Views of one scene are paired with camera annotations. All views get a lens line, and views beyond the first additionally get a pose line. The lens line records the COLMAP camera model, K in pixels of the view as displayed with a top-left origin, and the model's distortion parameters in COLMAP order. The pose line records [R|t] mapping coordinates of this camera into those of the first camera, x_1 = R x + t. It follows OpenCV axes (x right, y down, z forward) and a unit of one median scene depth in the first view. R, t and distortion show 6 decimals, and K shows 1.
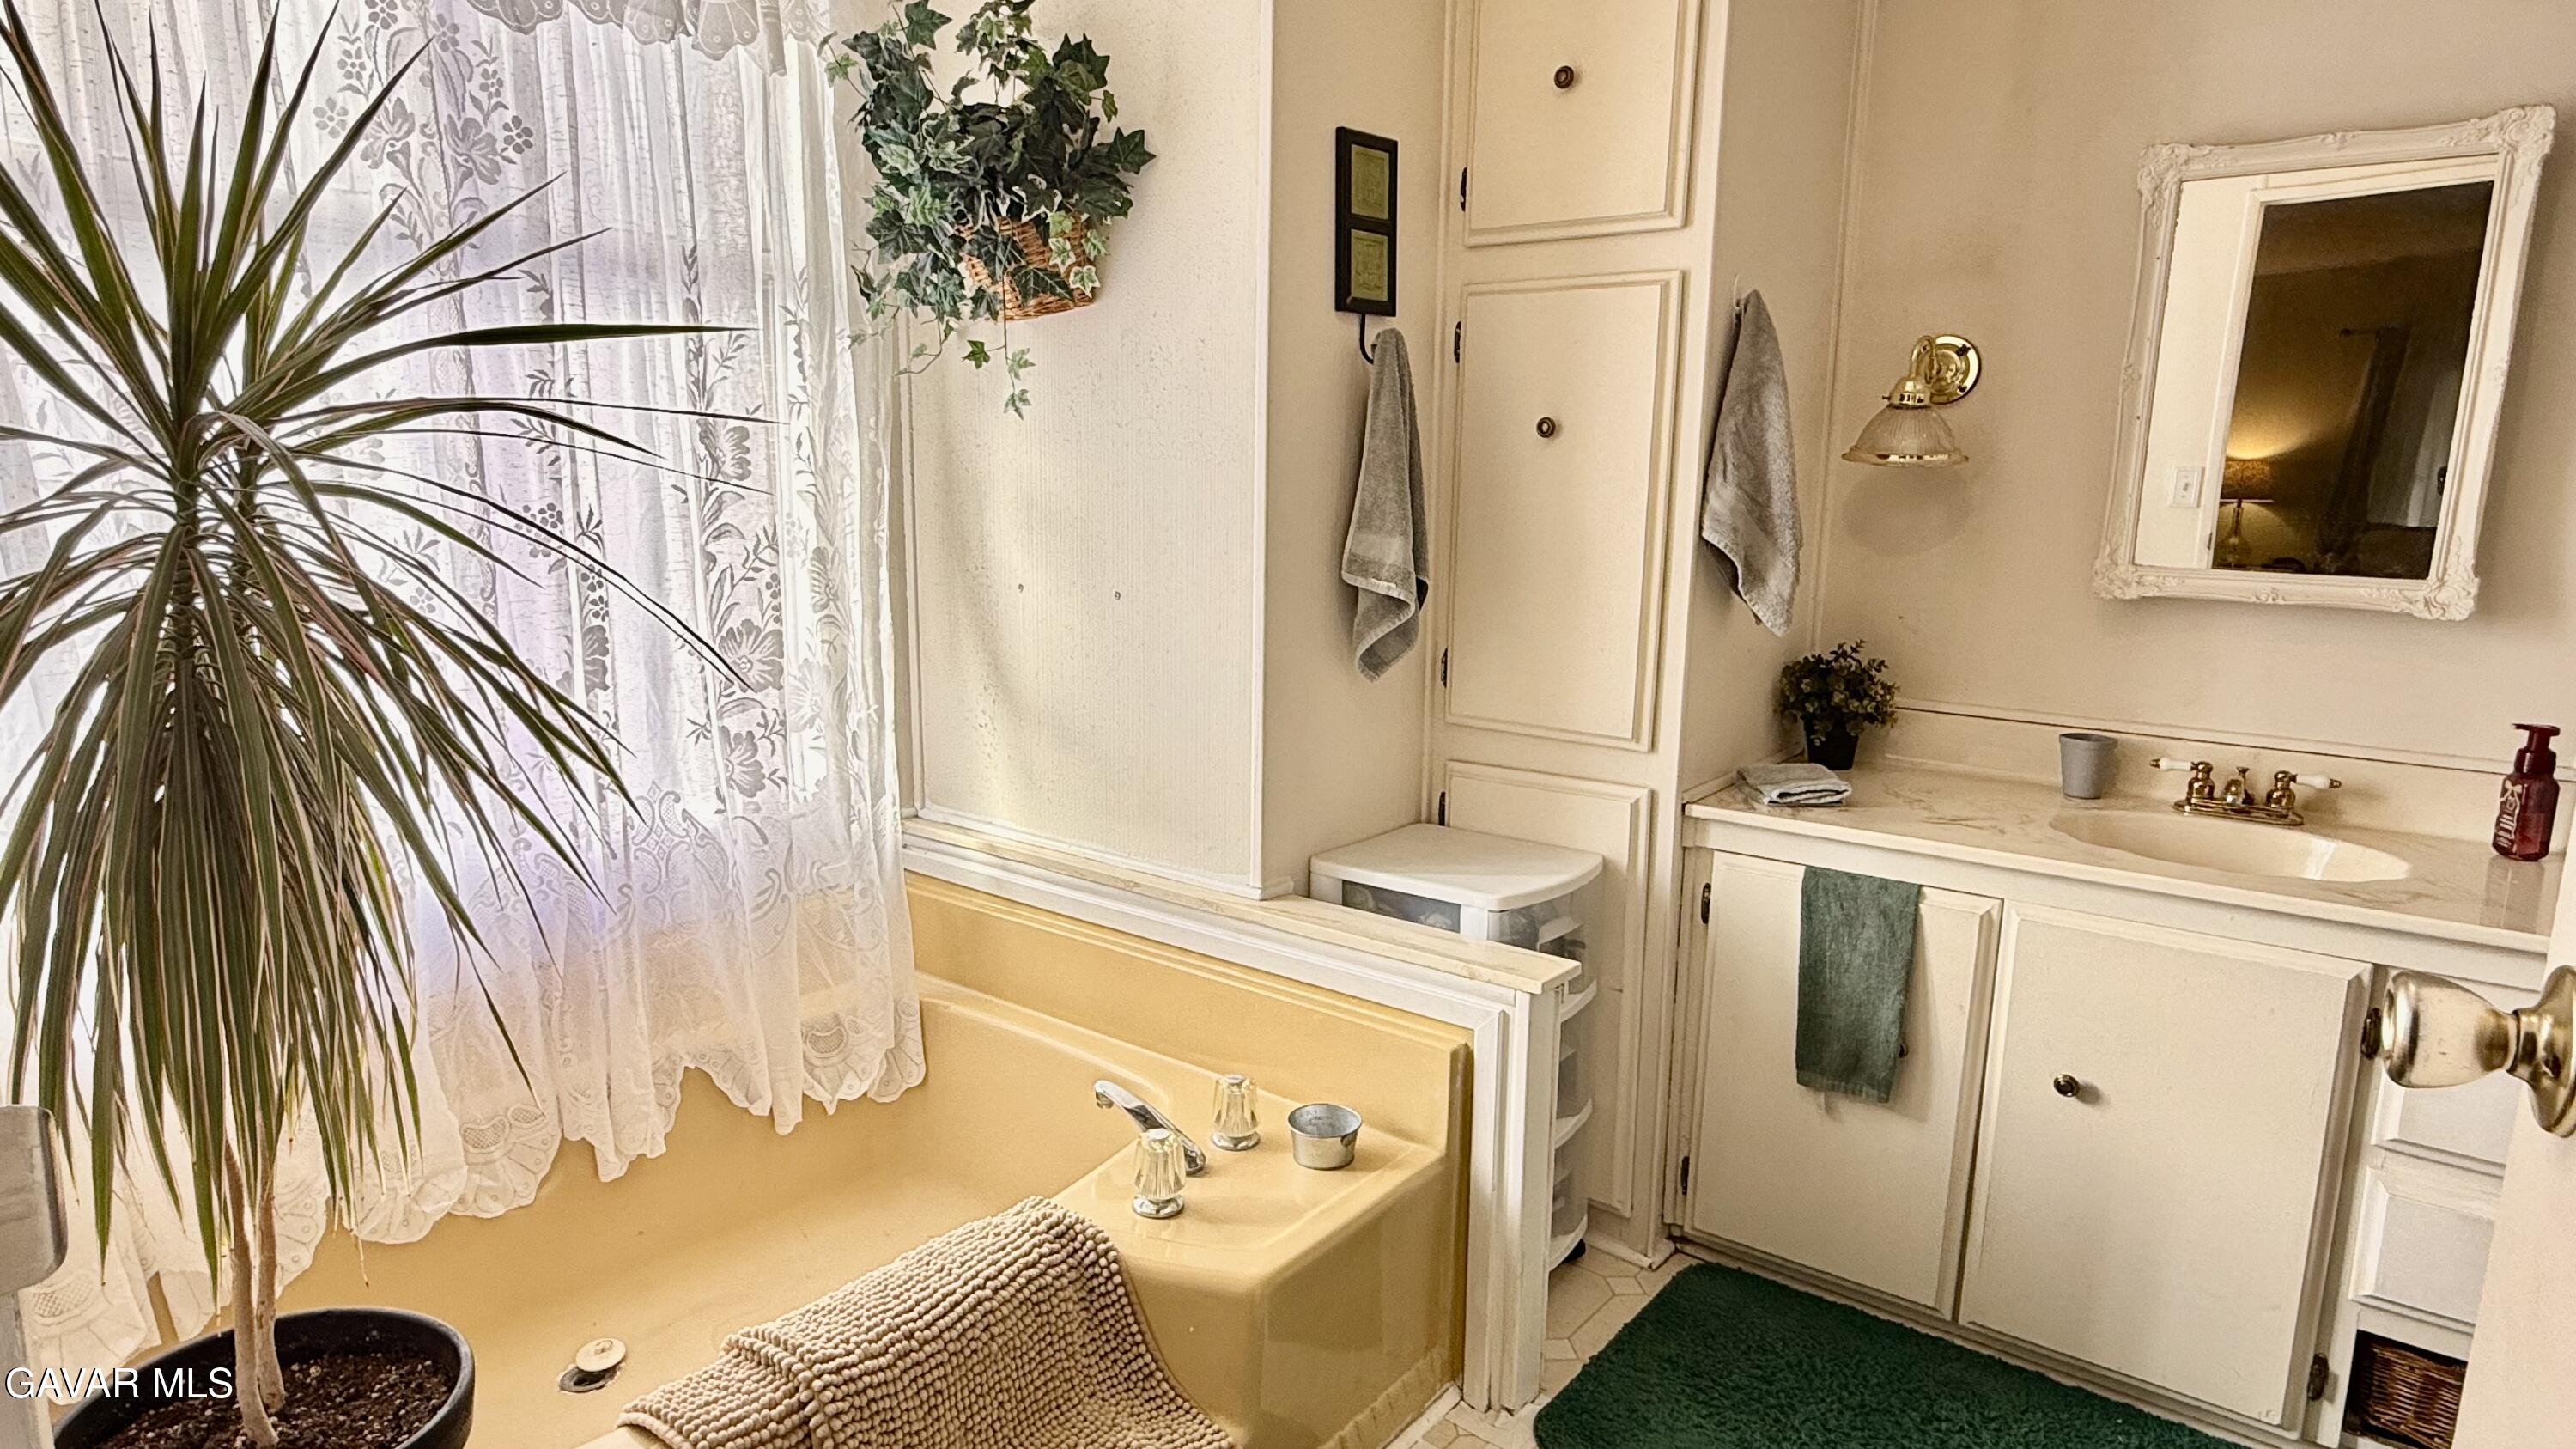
lens RADIAL K [[1449.1, 0, 1276.3], [0, 1449.1, 726.2], [0, 0, 1]] dist [-0.003497, 0.000456]
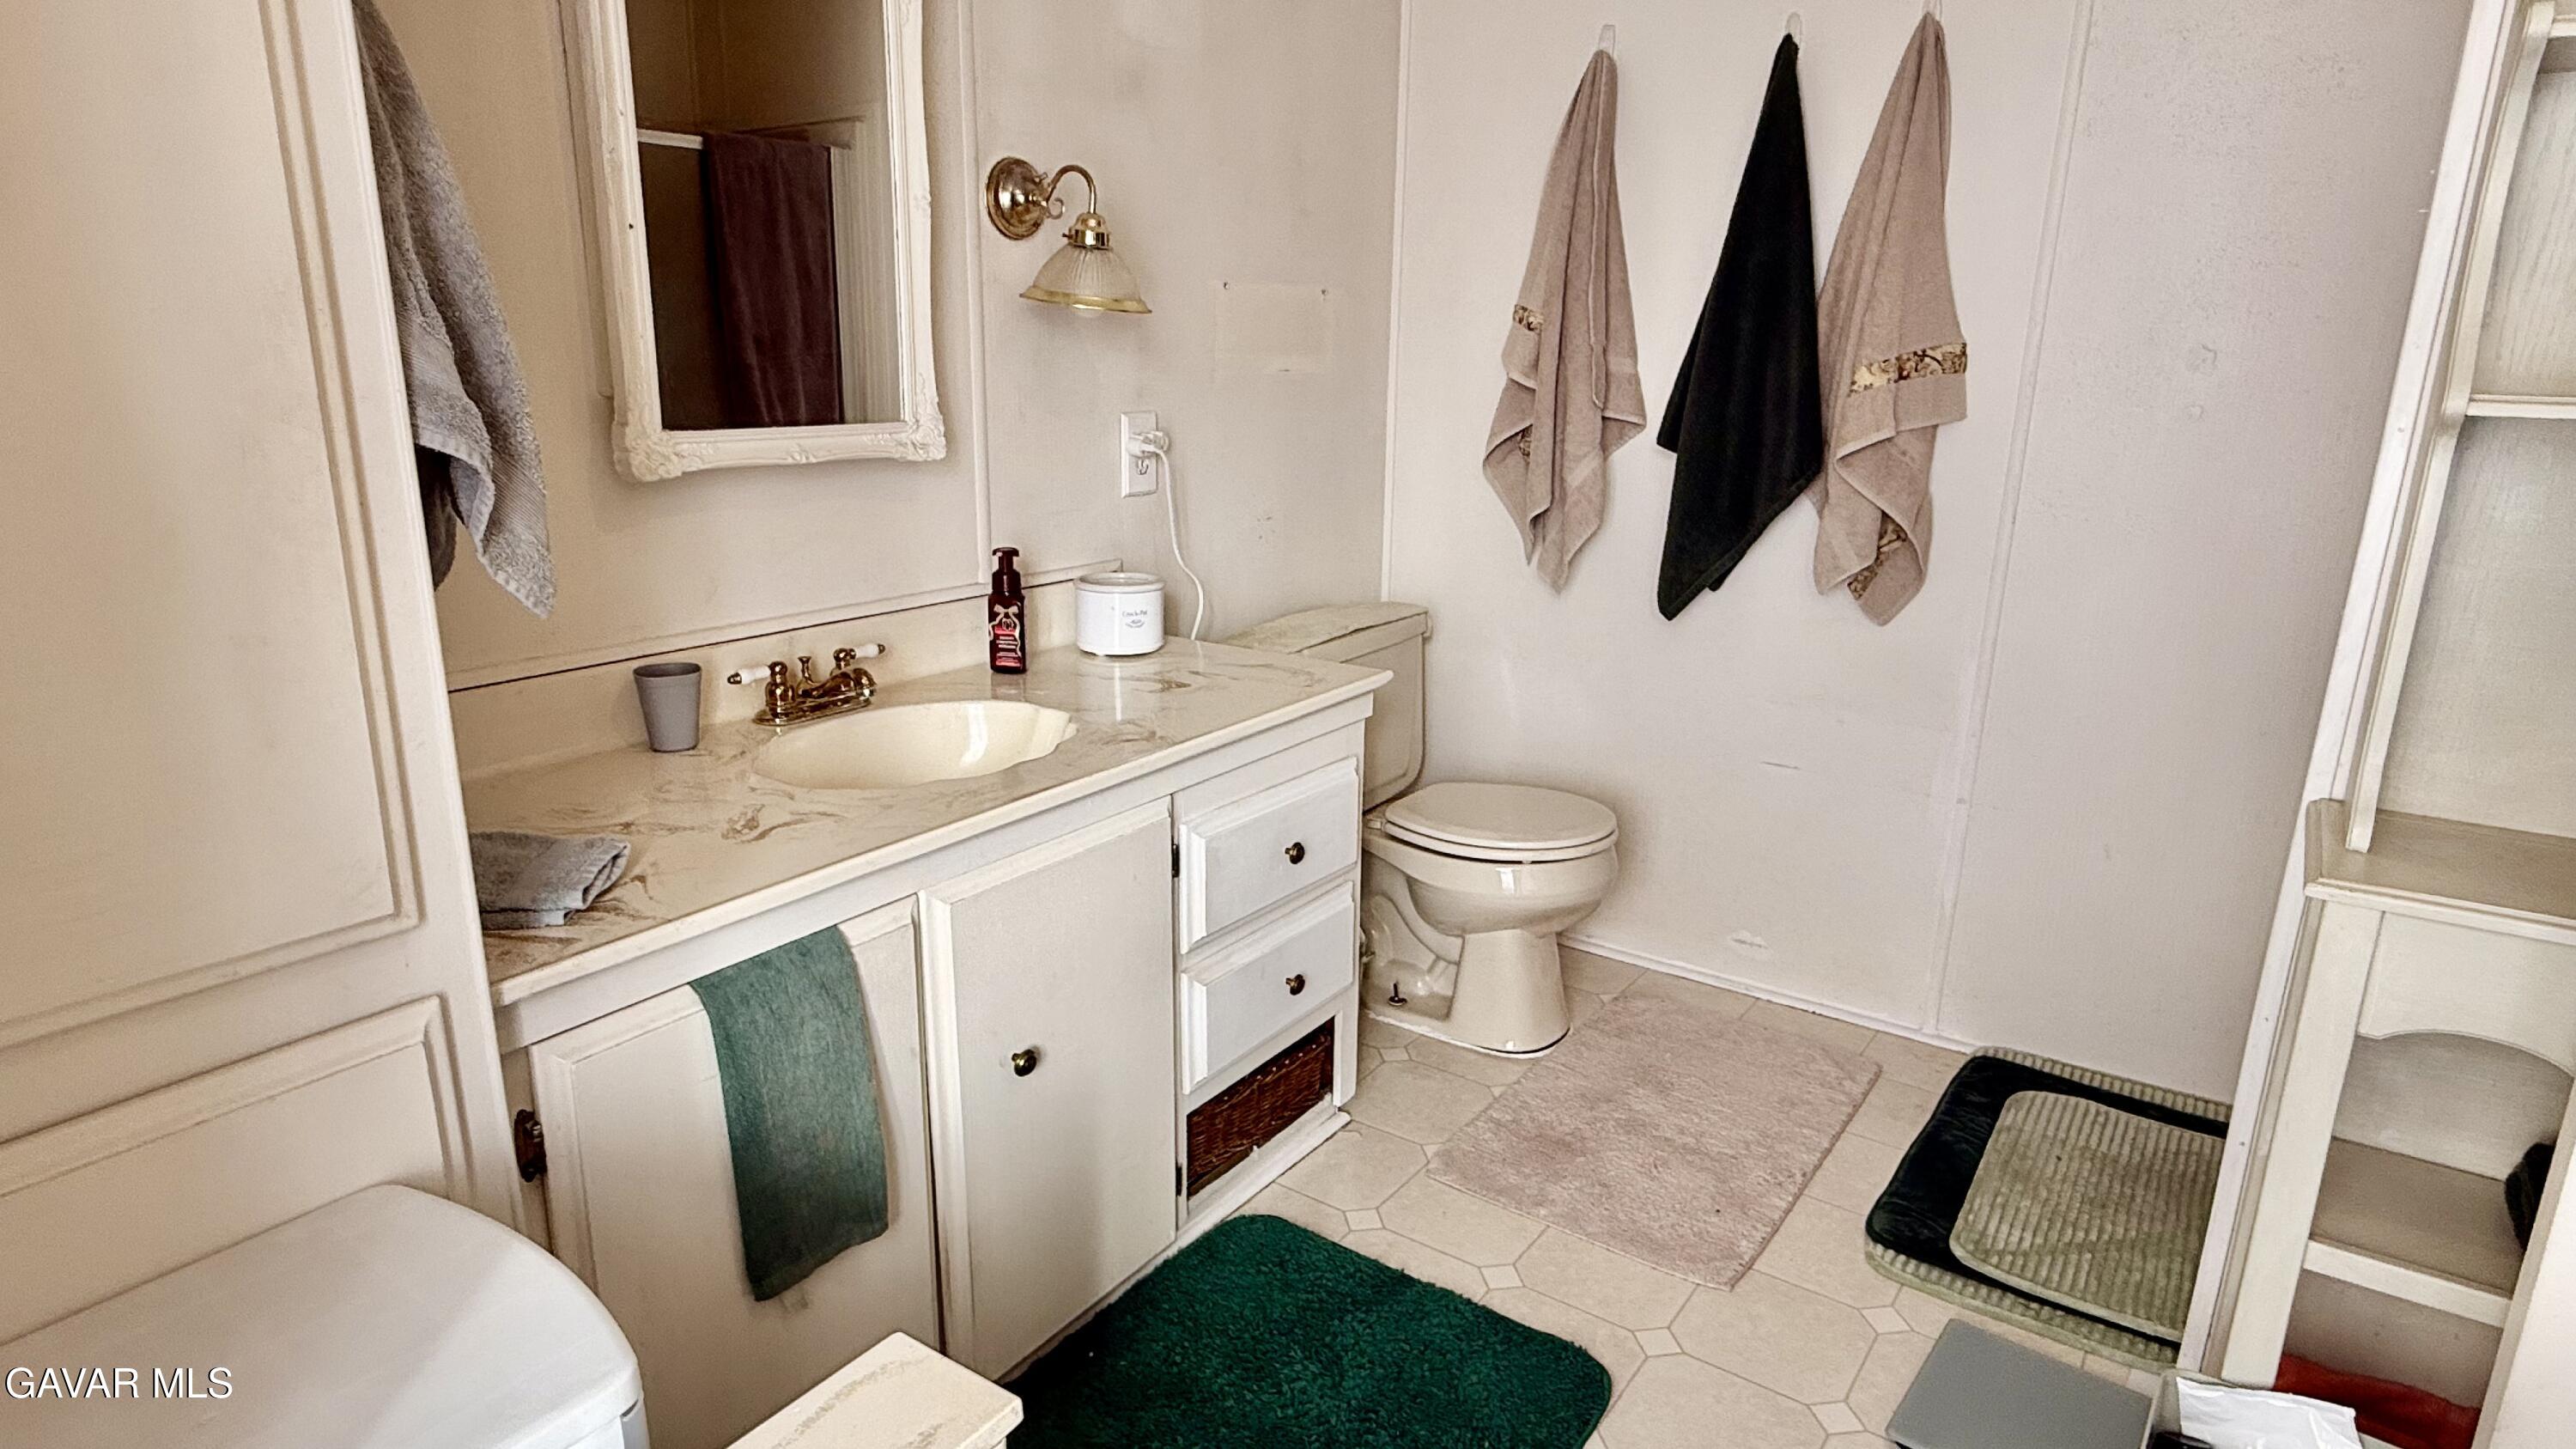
lens RADIAL K [[1449.1, 0, 1276.3], [0, 1449.1, 726.2], [0, 0, 1]] dist [-0.003497, 0.000456]
pose [[-0.043723, -0.276237, 0.960094, -0.186896], [0.164279, 0.945944, 0.279647, -0.130720], [-0.985444, 0.169950, 0.004020, 0.748548]]
